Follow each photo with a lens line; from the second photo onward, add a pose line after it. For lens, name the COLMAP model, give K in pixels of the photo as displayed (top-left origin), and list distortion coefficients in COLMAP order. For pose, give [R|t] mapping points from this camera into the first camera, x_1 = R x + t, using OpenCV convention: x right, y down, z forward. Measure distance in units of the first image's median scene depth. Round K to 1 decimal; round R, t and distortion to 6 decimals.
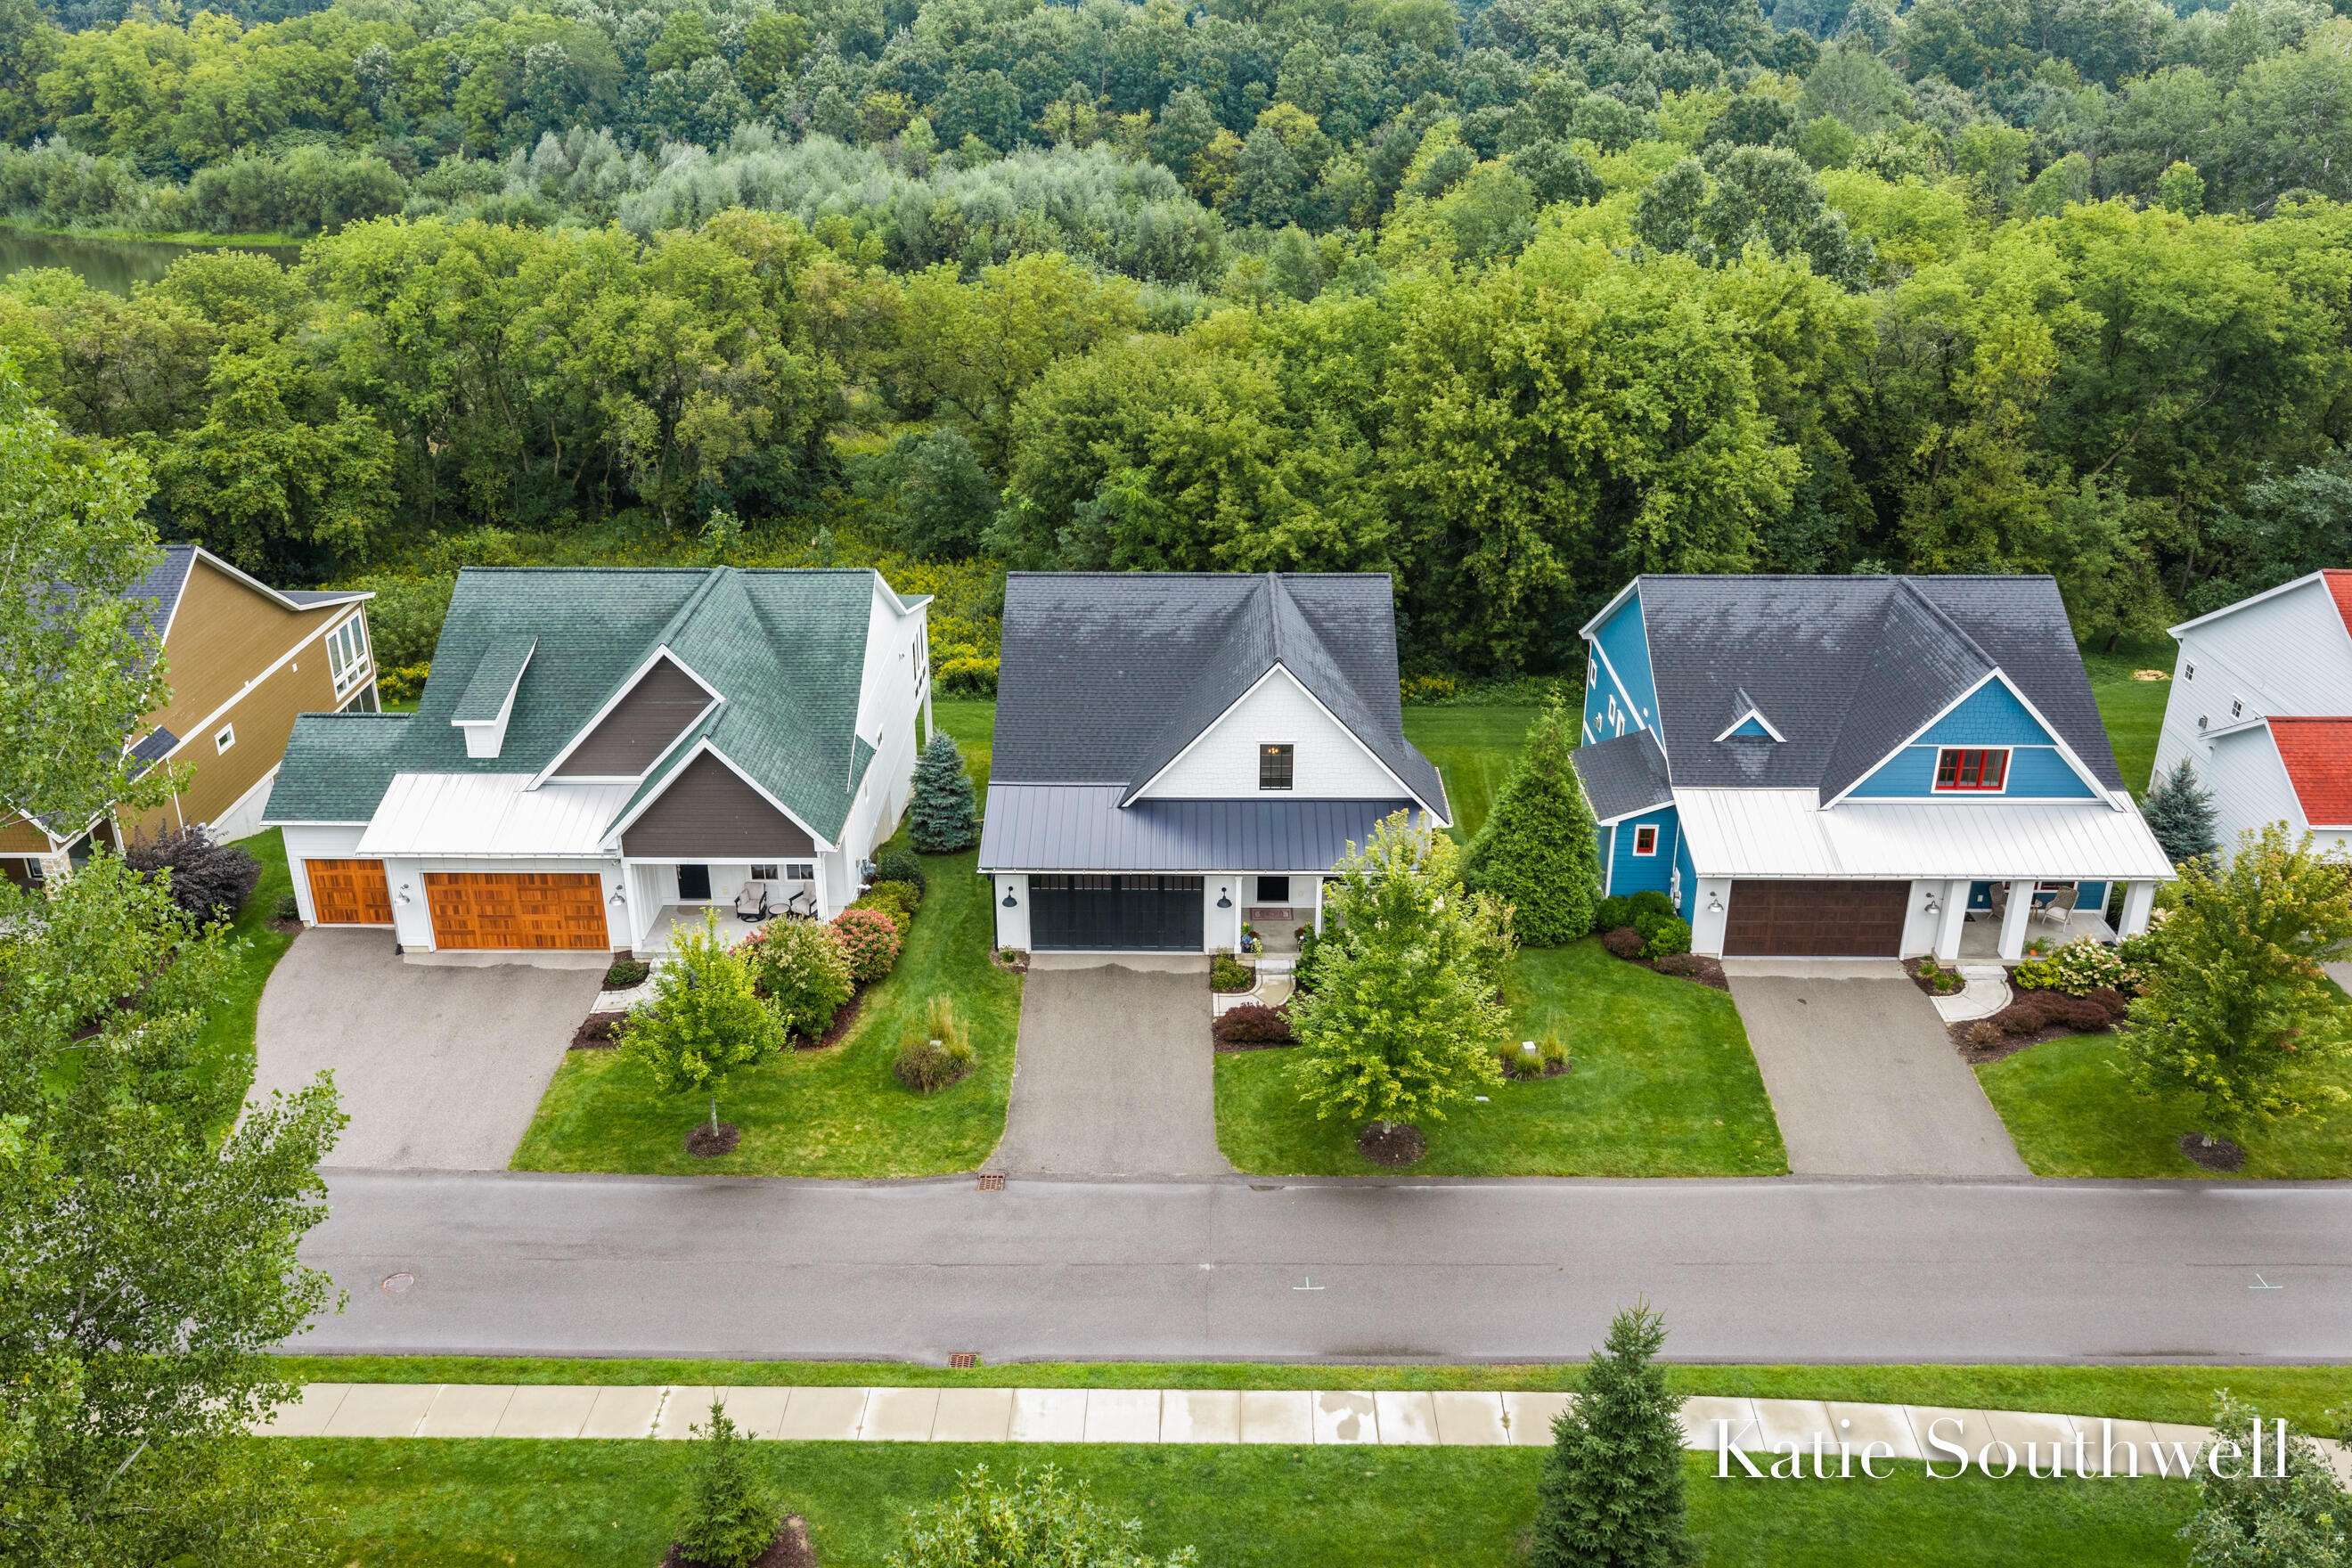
lens RADIAL K [[1962.1, 0, 1176.0], [0, 1962.1, 784.0], [0, 0, 1]] dist [-0.006711, 0.001926]
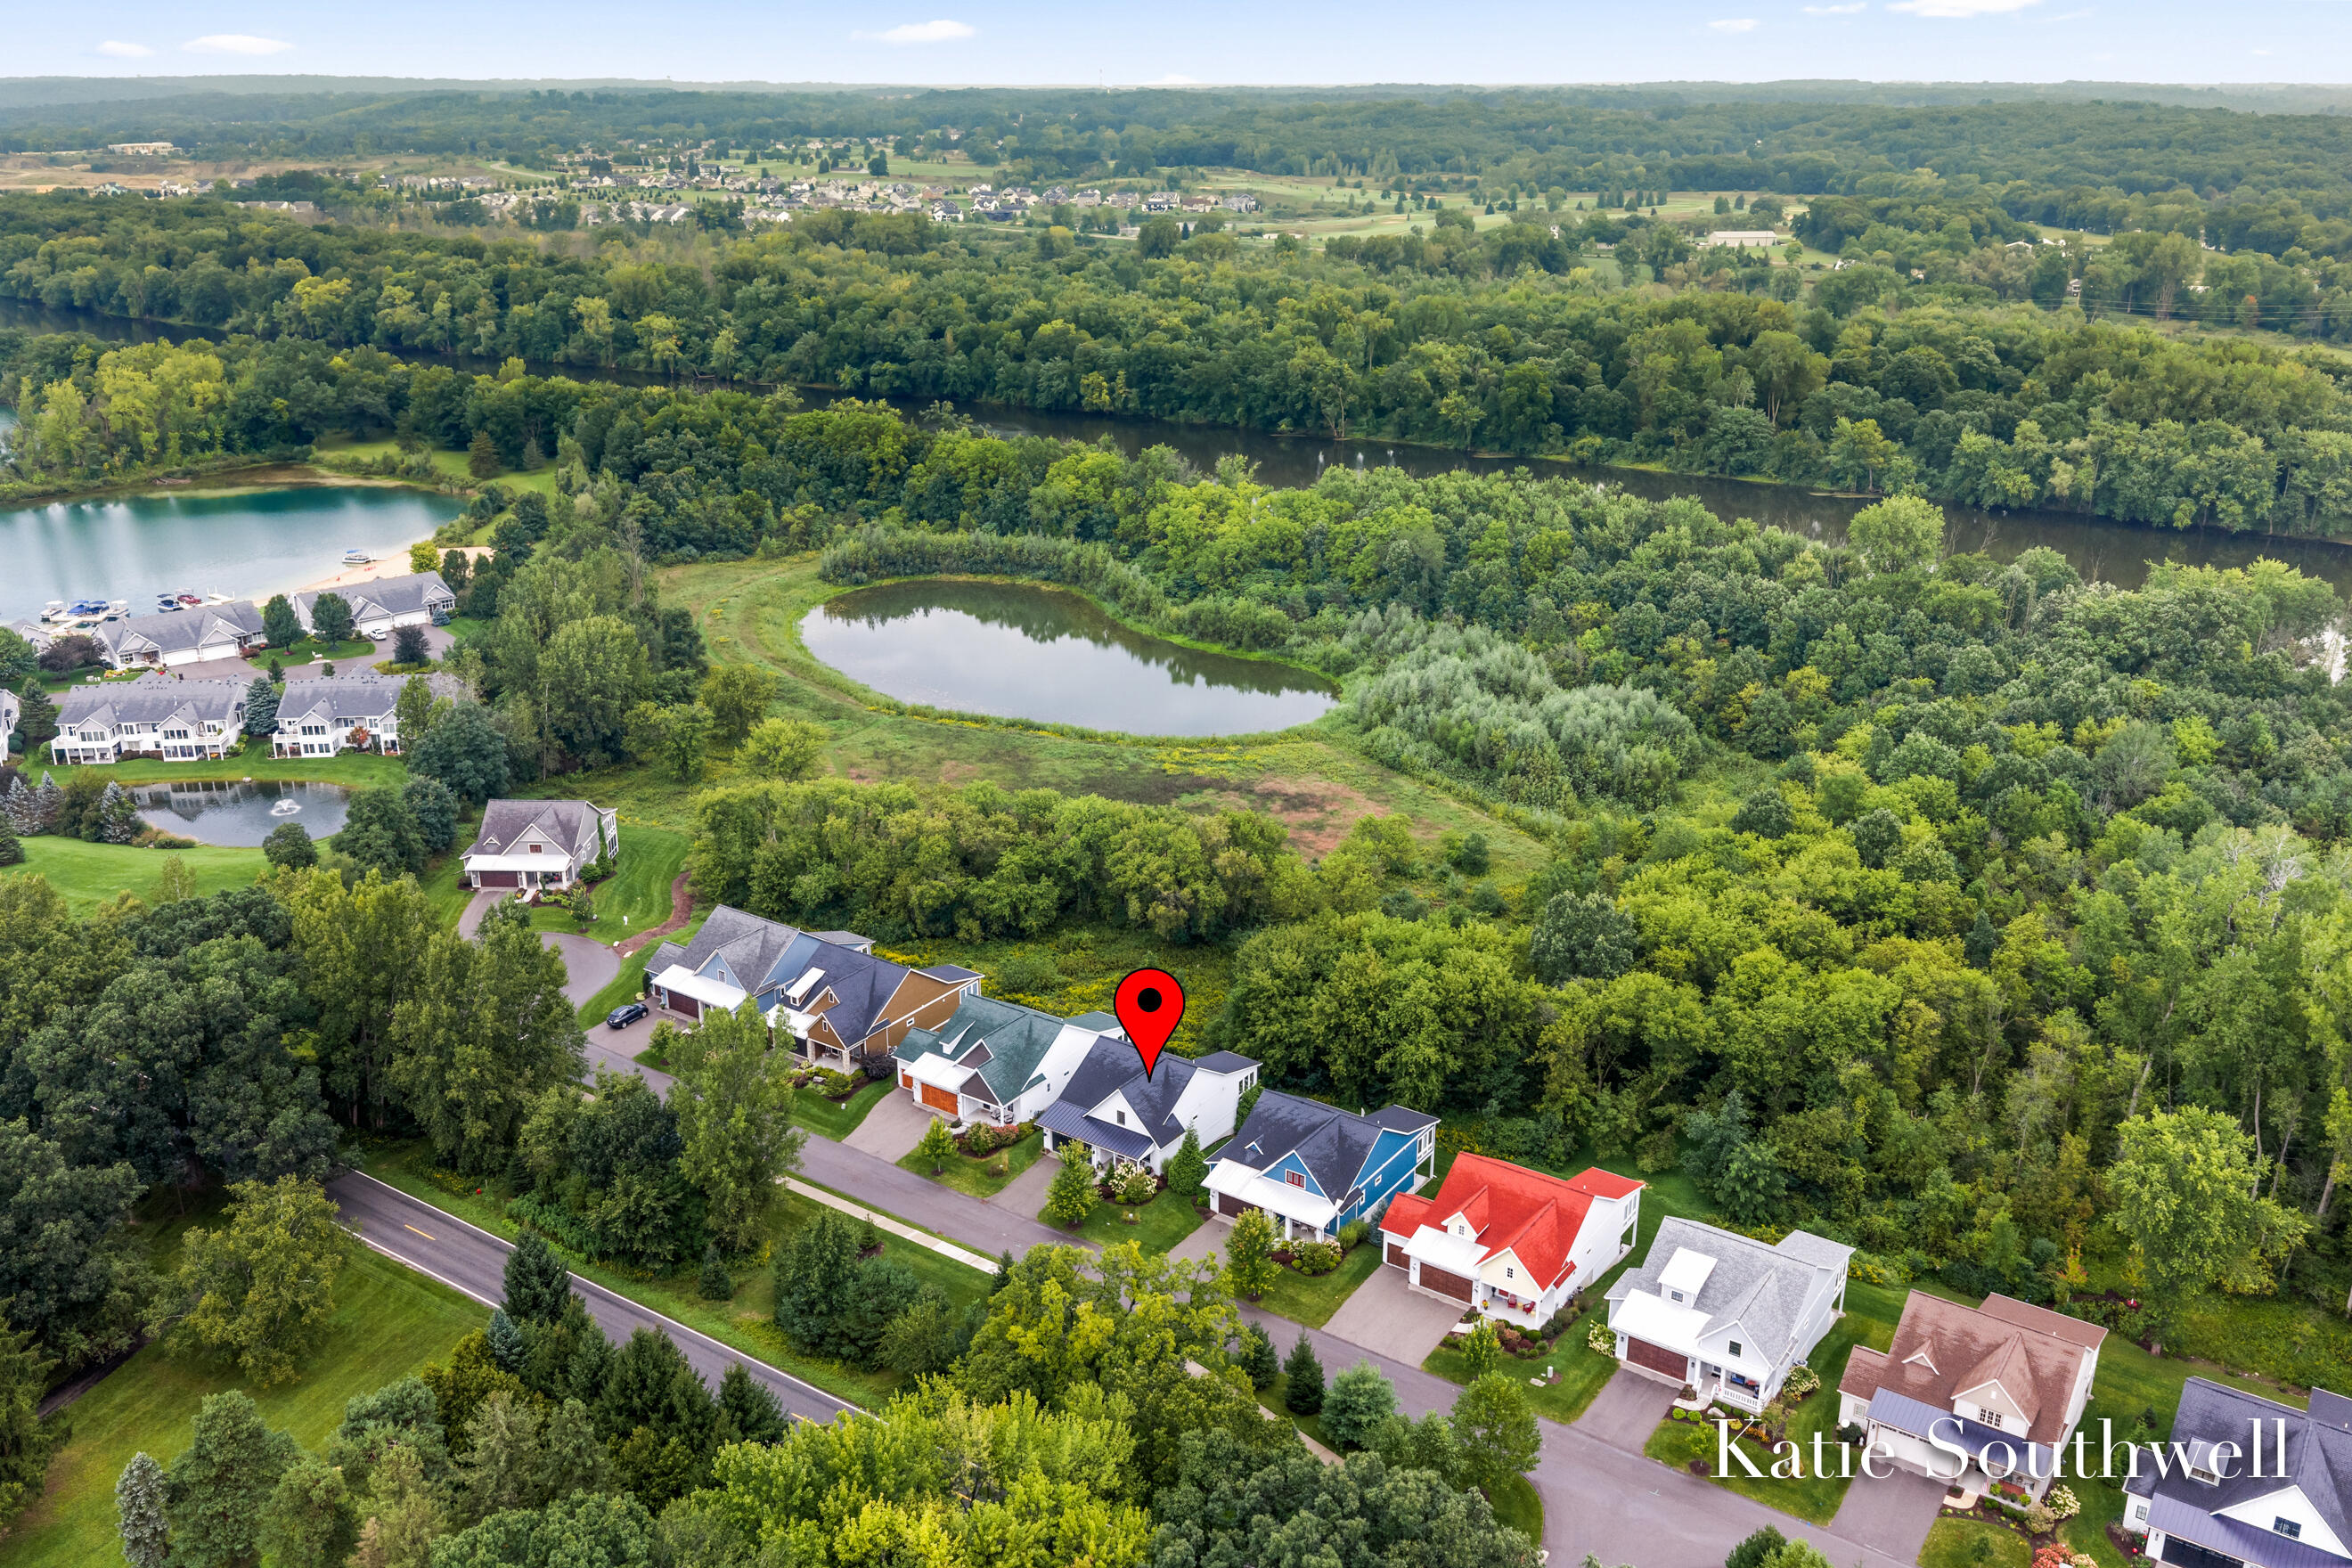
lens RADIAL K [[1969.7, 0, 1176.0], [0, 1969.7, 784.0], [0, 0, 1]] dist [0.037831, -0.092941]
pose [[0.825563, 0.187358, -0.532299, 1.331424], [-0.225342, 0.974258, -0.006574, -0.413685], [0.517365, 0.125377, 0.846531, -1.384890]]
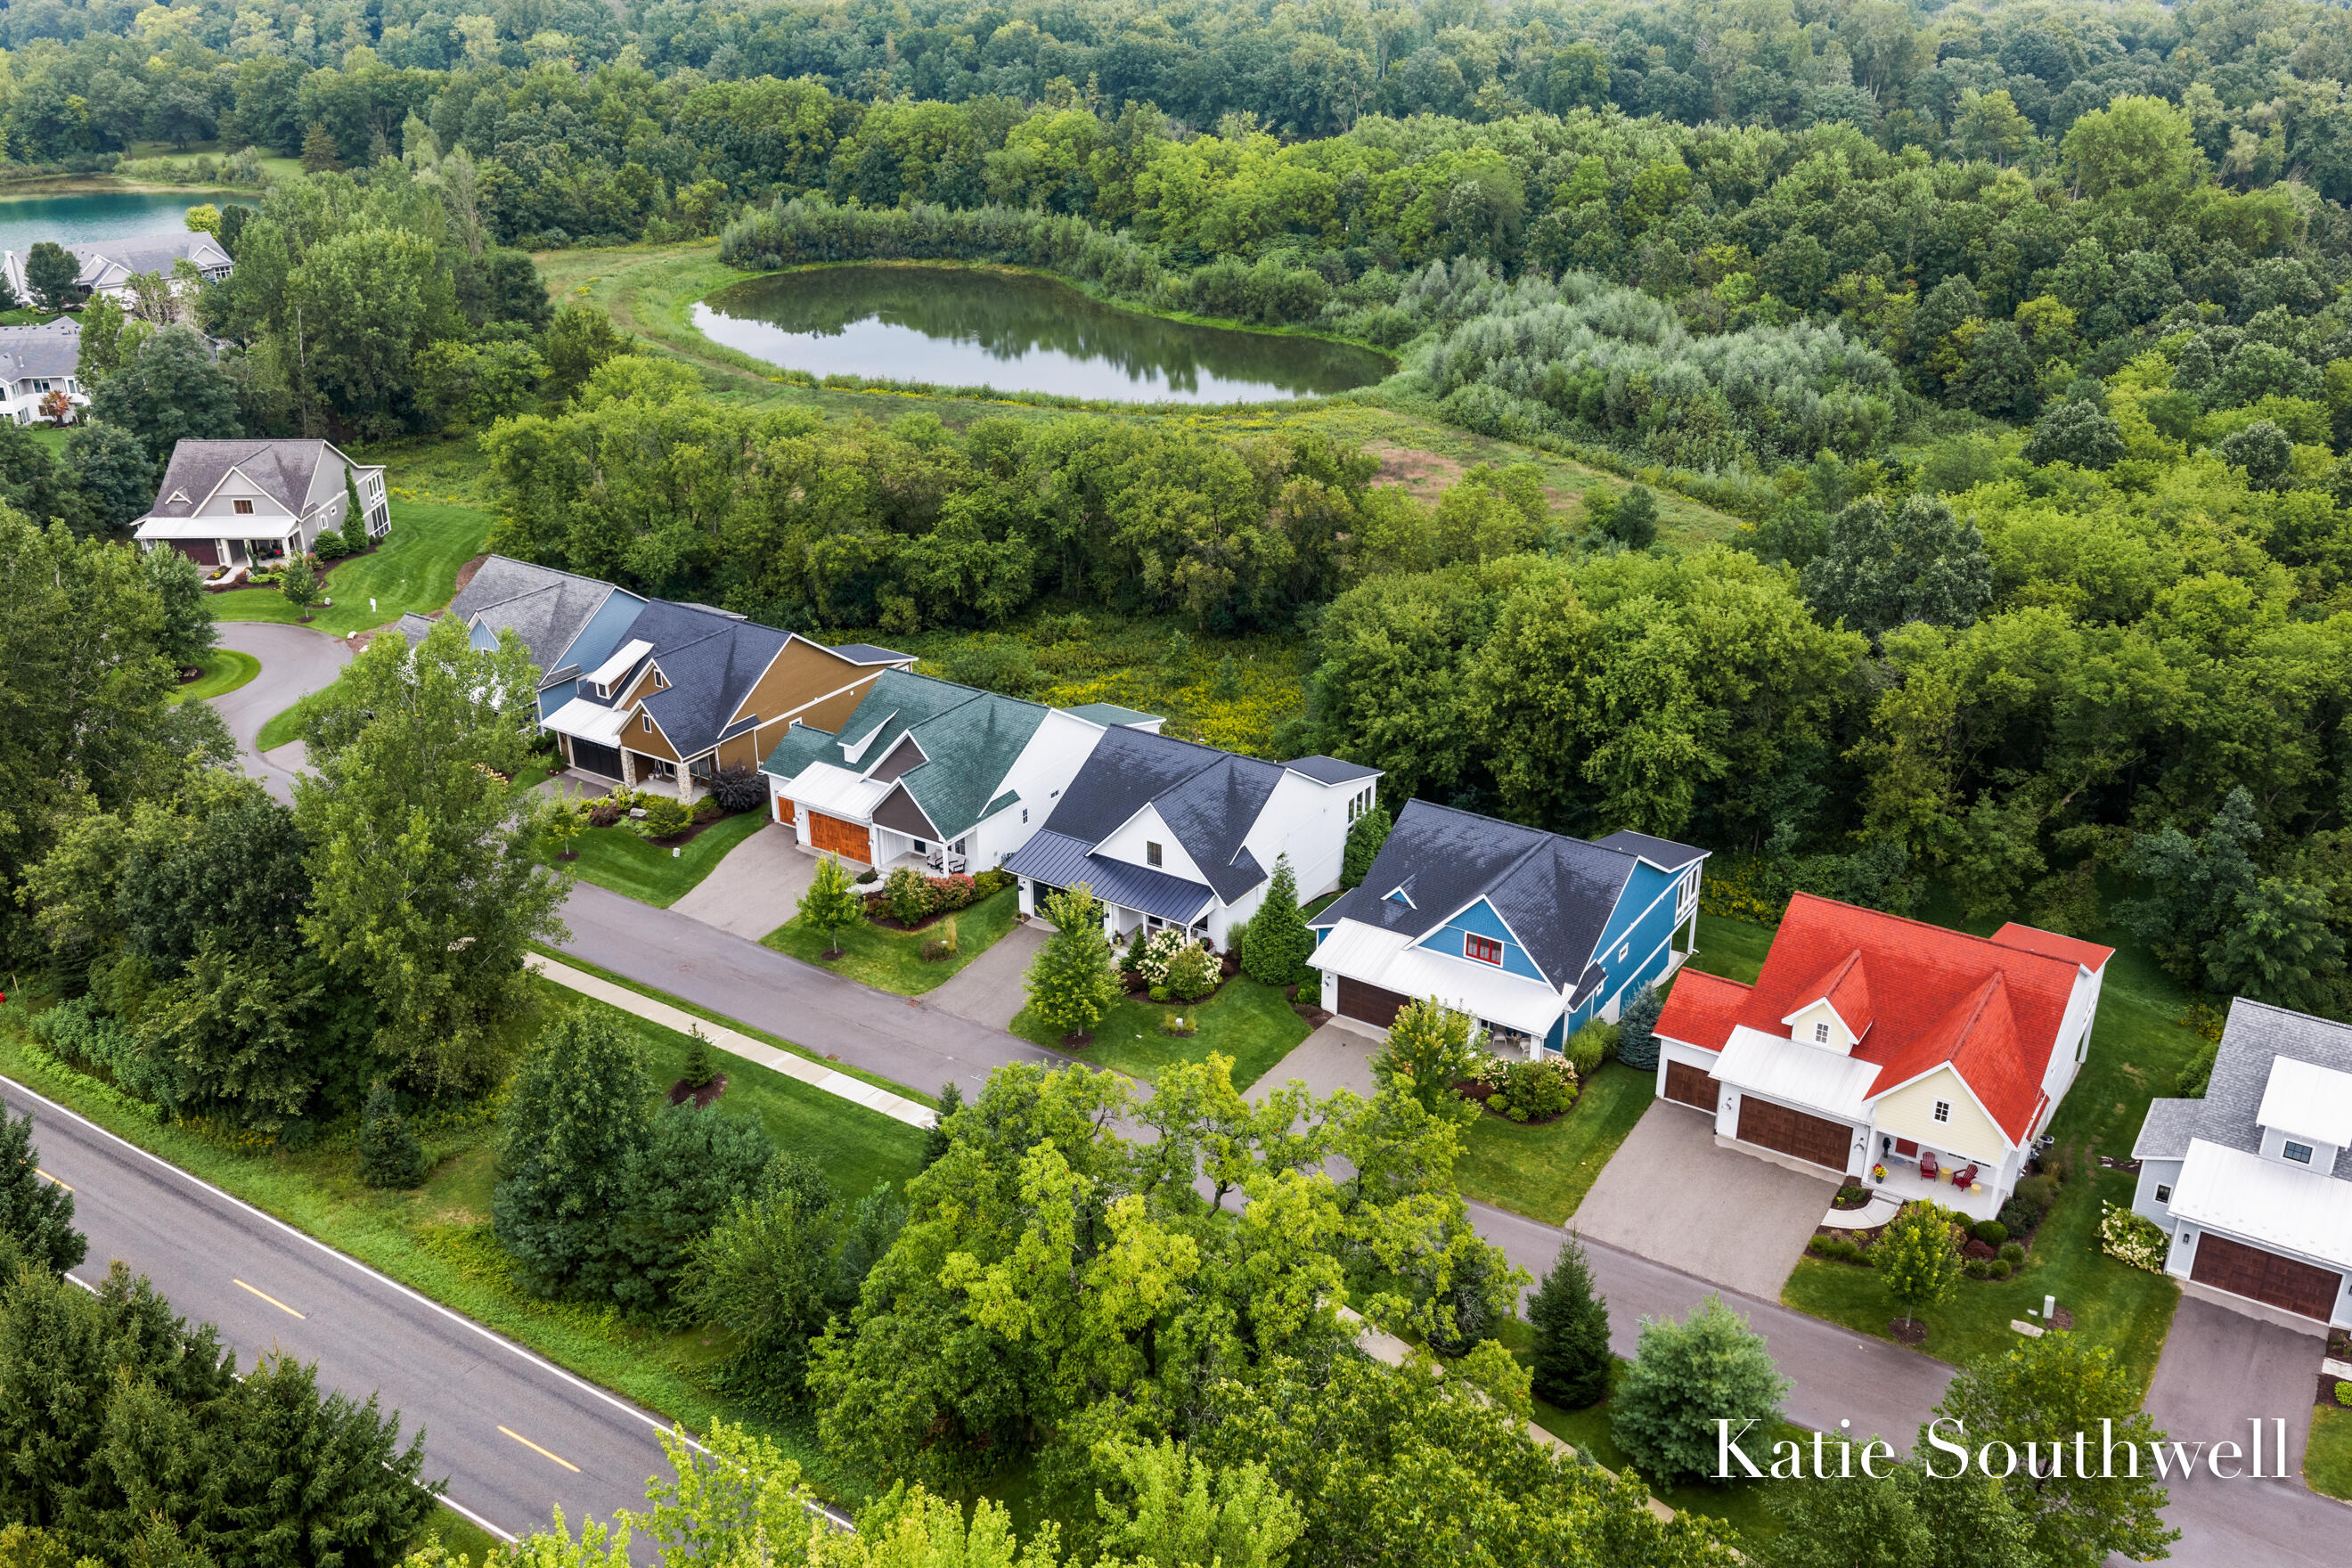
lens RADIAL K [[1979.9, 0, 1176.0], [0, 1979.9, 784.0], [0, 0, 1]] dist [0.007655, -0.008323]
pose [[0.836067, 0.215285, -0.504622, 0.746893], [-0.212747, 0.975042, 0.063496, -0.147482], [0.505698, 0.054269, 0.861002, -0.478302]]
